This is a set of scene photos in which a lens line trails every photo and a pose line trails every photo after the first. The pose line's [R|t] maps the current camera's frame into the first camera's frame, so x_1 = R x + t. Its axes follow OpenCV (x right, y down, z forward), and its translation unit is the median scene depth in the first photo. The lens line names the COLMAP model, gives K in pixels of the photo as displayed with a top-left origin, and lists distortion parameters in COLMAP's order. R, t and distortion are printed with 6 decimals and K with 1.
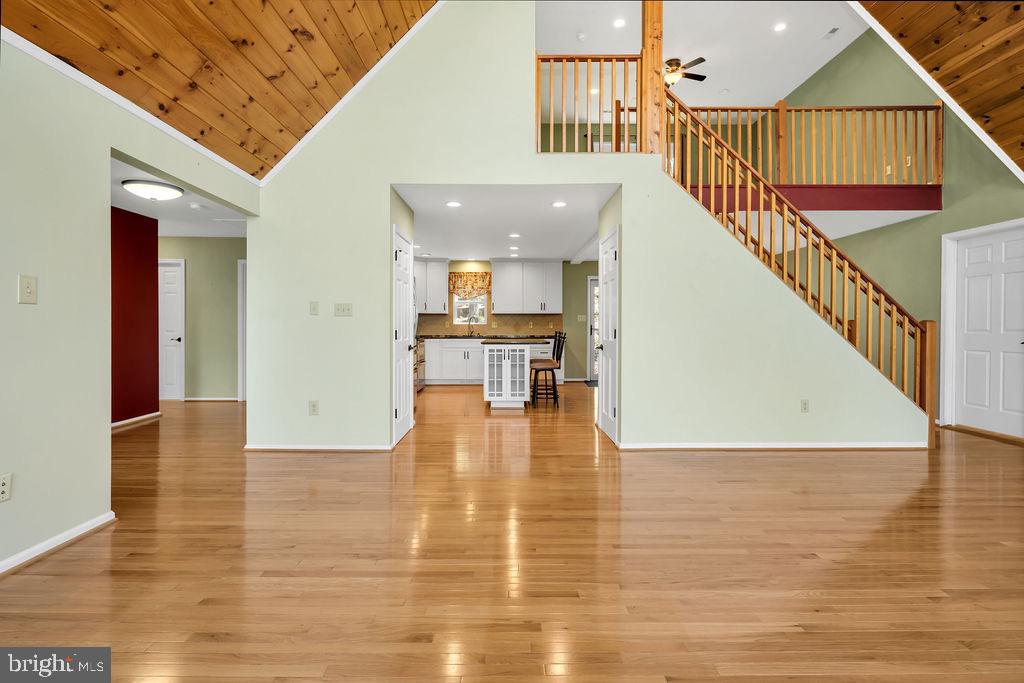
lens RADIAL K [[500.3, 0, 506.3], [0, 500.3, 335.7], [0, 0, 1]] dist [0.004006, -0.003565]
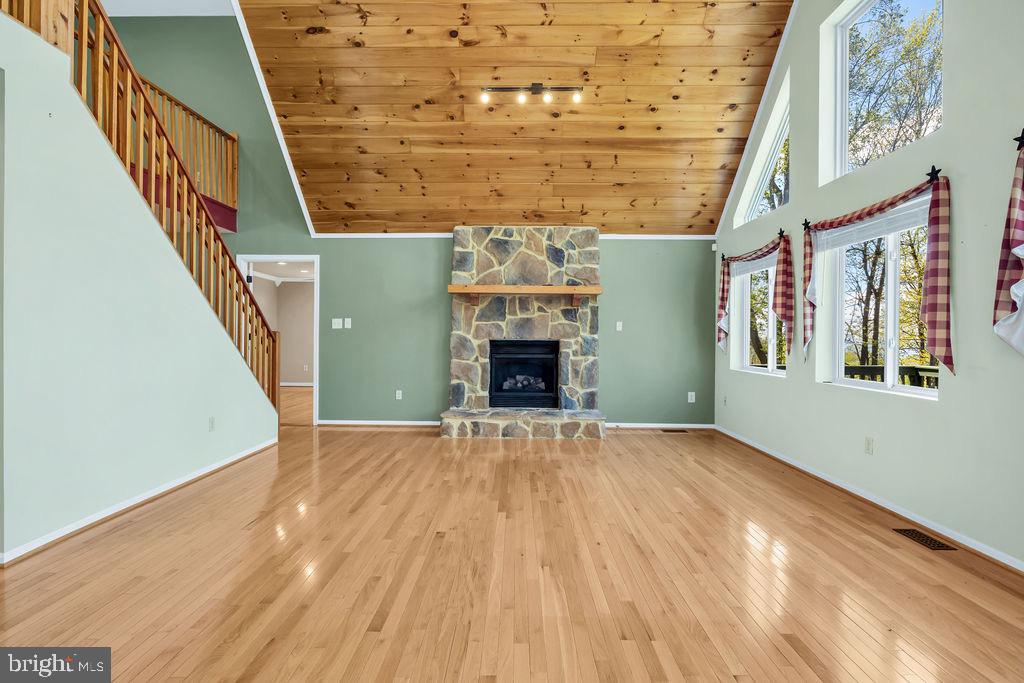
lens RADIAL K [[500.3, 0, 514.1], [0, 500.3, 342.1], [0, 0, 1]] dist [0.004006, -0.003565]
pose [[-0.000235, -0.009712, 0.999953, -0.322400], [0.010521, 0.999897, 0.009714, -0.010930], [-0.999945, 0.010523, -0.000133, 0.475260]]
